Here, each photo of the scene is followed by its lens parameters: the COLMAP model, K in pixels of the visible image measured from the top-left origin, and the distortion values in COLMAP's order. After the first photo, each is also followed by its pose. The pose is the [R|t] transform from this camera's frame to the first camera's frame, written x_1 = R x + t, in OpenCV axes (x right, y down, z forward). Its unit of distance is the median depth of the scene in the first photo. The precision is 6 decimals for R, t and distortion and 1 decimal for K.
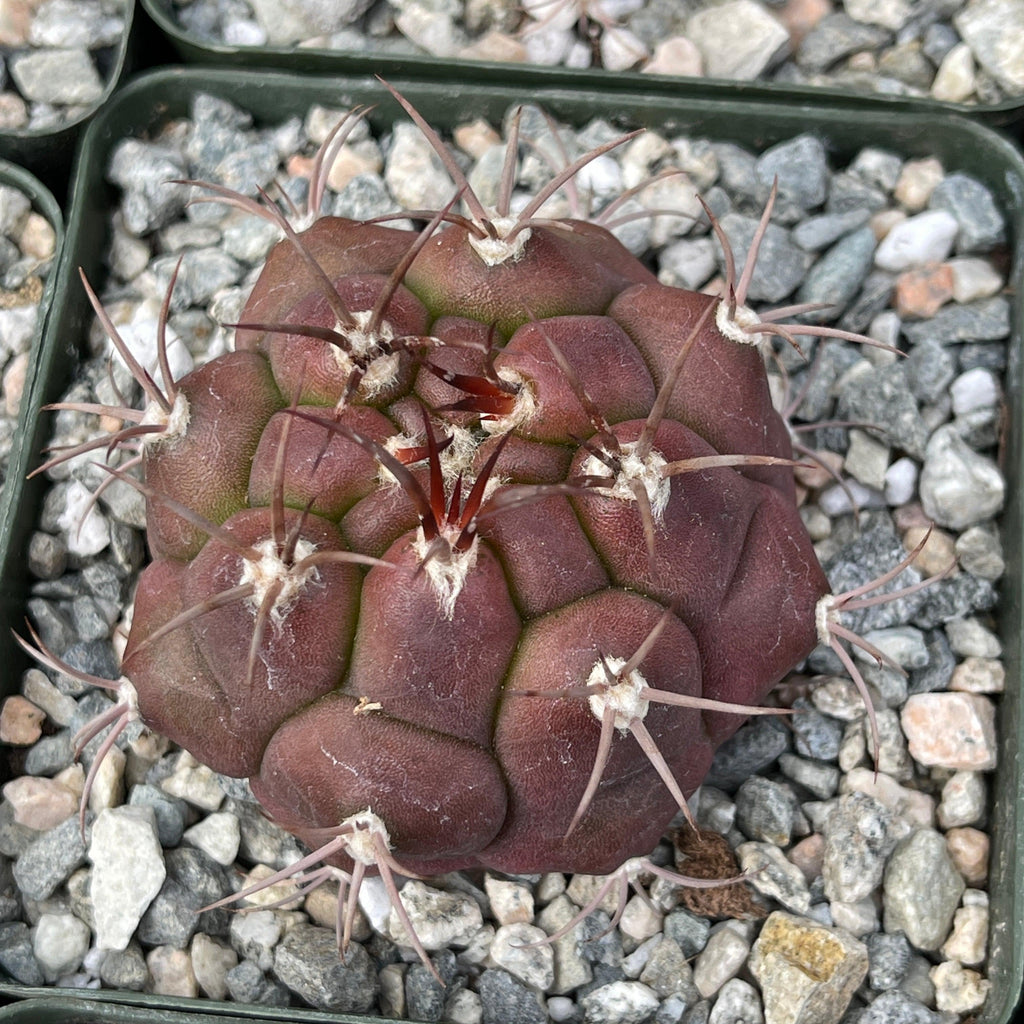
lens RADIAL K [[2115.1, 0, 495.2], [0, 2115.1, 511.2], [0, 0, 1]] dist [0.214792, -1.318091]
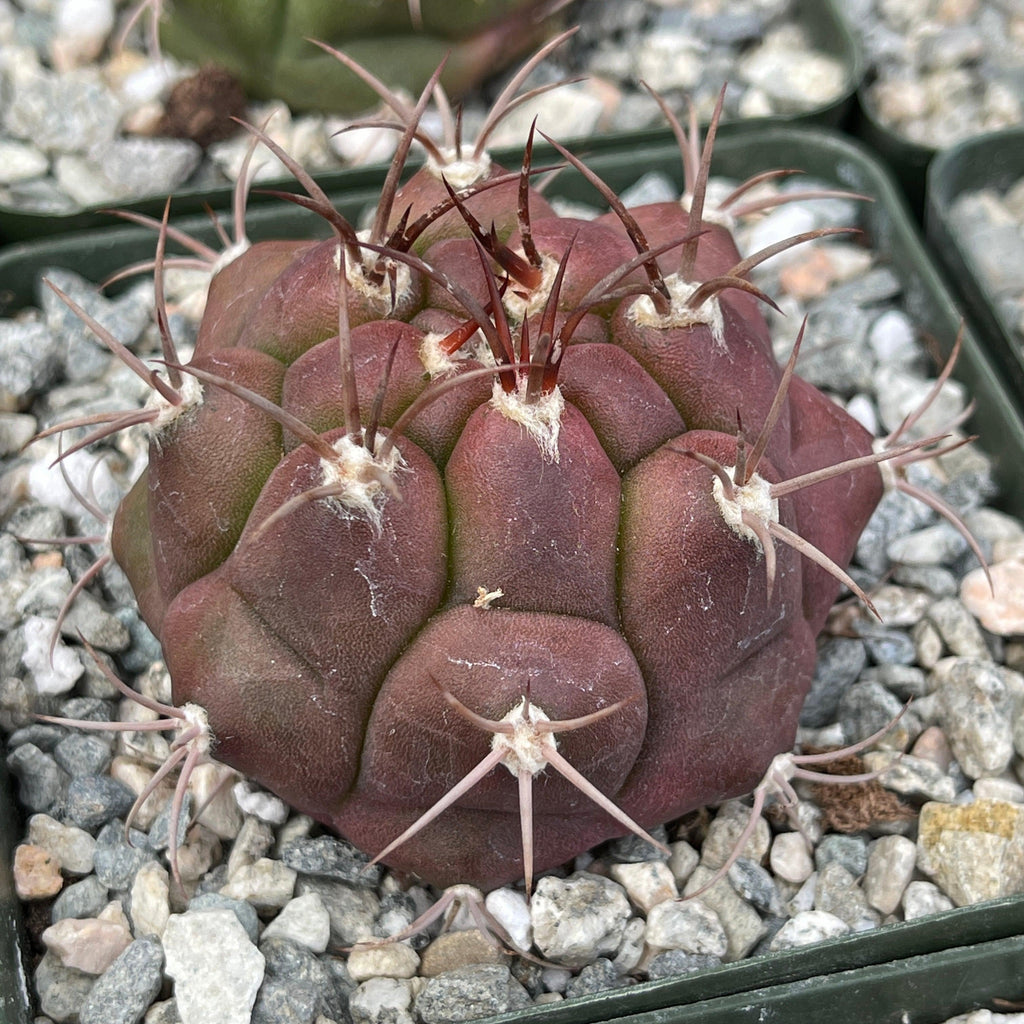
lens RADIAL K [[2115.1, 0, 495.2], [0, 2115.1, 511.2], [0, 0, 1]] dist [0.214792, -1.318091]
pose [[0.943275, -0.214938, 0.253049, -0.248487], [0.290033, 0.904405, -0.312943, 0.306228], [-0.161595, 0.368584, 0.915441, 0.139696]]
